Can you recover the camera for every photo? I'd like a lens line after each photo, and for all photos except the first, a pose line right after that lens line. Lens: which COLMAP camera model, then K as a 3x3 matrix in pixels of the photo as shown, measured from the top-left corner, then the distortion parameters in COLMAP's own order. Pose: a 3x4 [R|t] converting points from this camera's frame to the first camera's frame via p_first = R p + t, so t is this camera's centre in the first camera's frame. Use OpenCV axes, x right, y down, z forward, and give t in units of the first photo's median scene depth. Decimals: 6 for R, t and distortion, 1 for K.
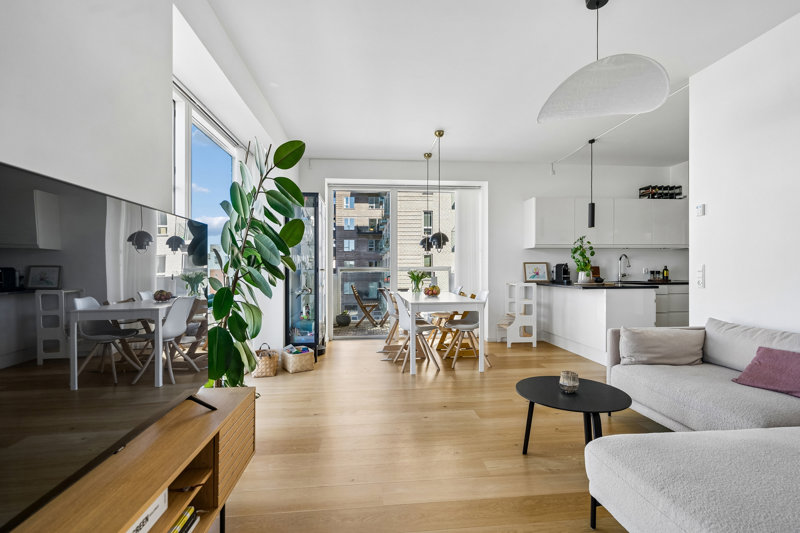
lens RADIAL K [[361.6, 0, 400.0], [0, 361.6, 266.5], [0, 0, 1]] dist [0.001762, 0.000126]
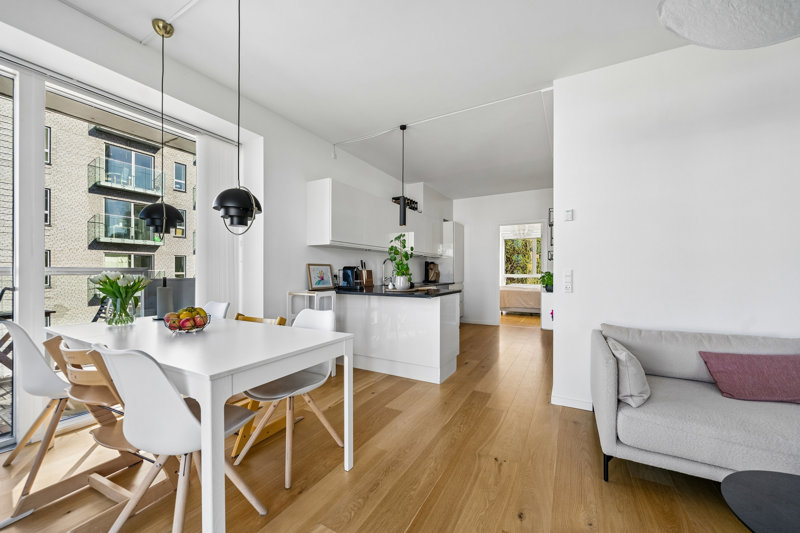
lens RADIAL K [[302.3, 0, 403.3], [0, 302.3, 273.3], [0, 0, 1]] dist [-0.009392, -0.000103]
pose [[0.562150, 0.004161, 0.827025, -0.061879], [-0.011649, 0.999928, 0.002888, 0.004785], [-0.826953, -0.011258, 0.562158, 0.491702]]
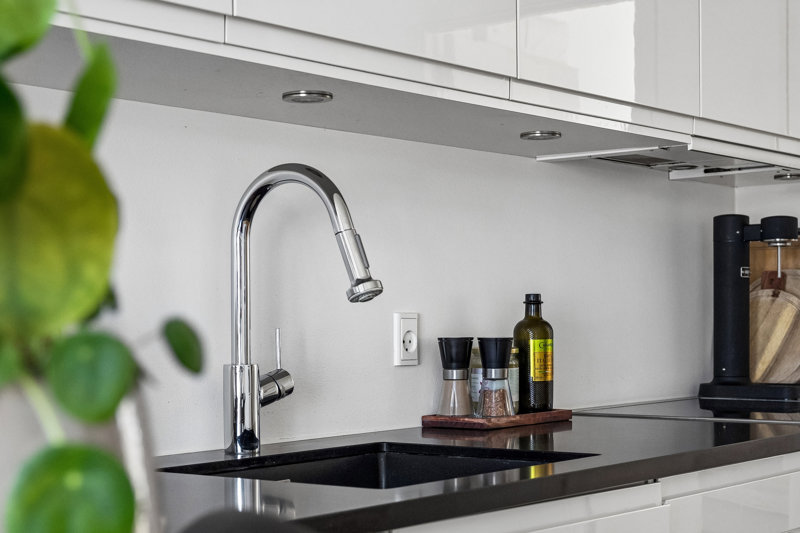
lens RADIAL K [[1445.9, 0, 400.0], [0, 1445.9, 266.5], [0, 0, 1]] dist [-0.025770, -0.020040]
pose [[0.686734, 0.023526, 0.726528, 0.374566], [0.001663, 0.999423, -0.033935, 0.005112], [-0.726907, 0.024513, 0.686298, 0.733445]]
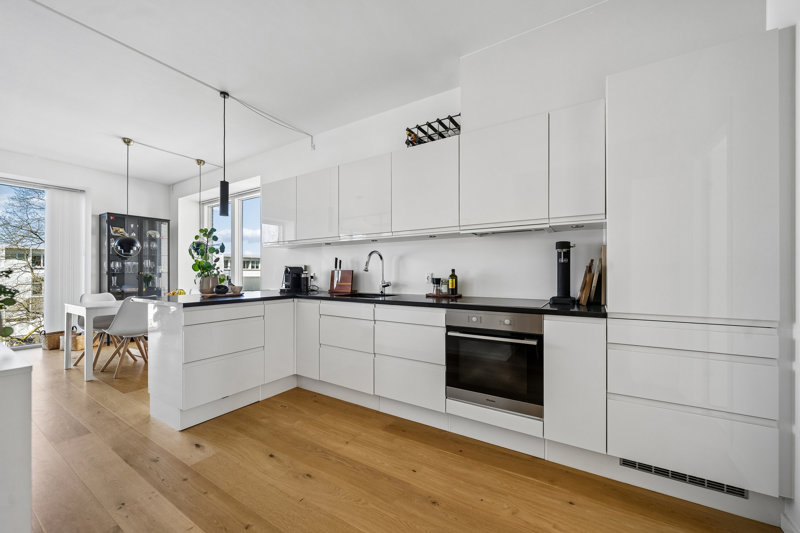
lens RADIAL K [[302.3, 0, 403.3], [0, 302.3, 273.3], [0, 0, 1]] dist [-0.009392, -0.000103]
pose [[0.799814, 0.007189, -0.600205, 0.977605], [0.000098, 0.999927, 0.012107, -0.001374], [0.600248, -0.009742, 0.799754, 0.617044]]
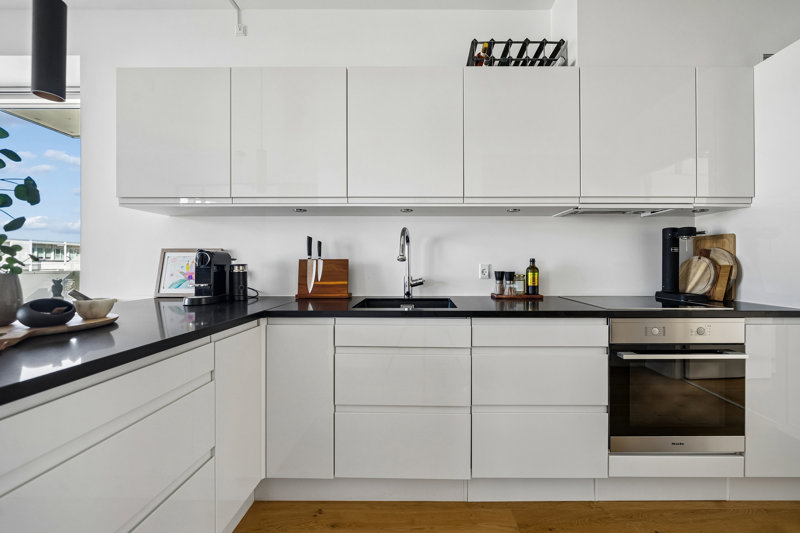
lens RADIAL K [[318.8, 0, 413.6], [0, 318.8, 264.7], [0, 0, 1]] dist [-0.008131, 0.000033]
pose [[0.994926, 0.006707, -0.100383, 0.665498], [-0.005648, 0.999925, 0.010831, 0.001333], [0.100448, -0.010209, 0.994890, 0.675571]]
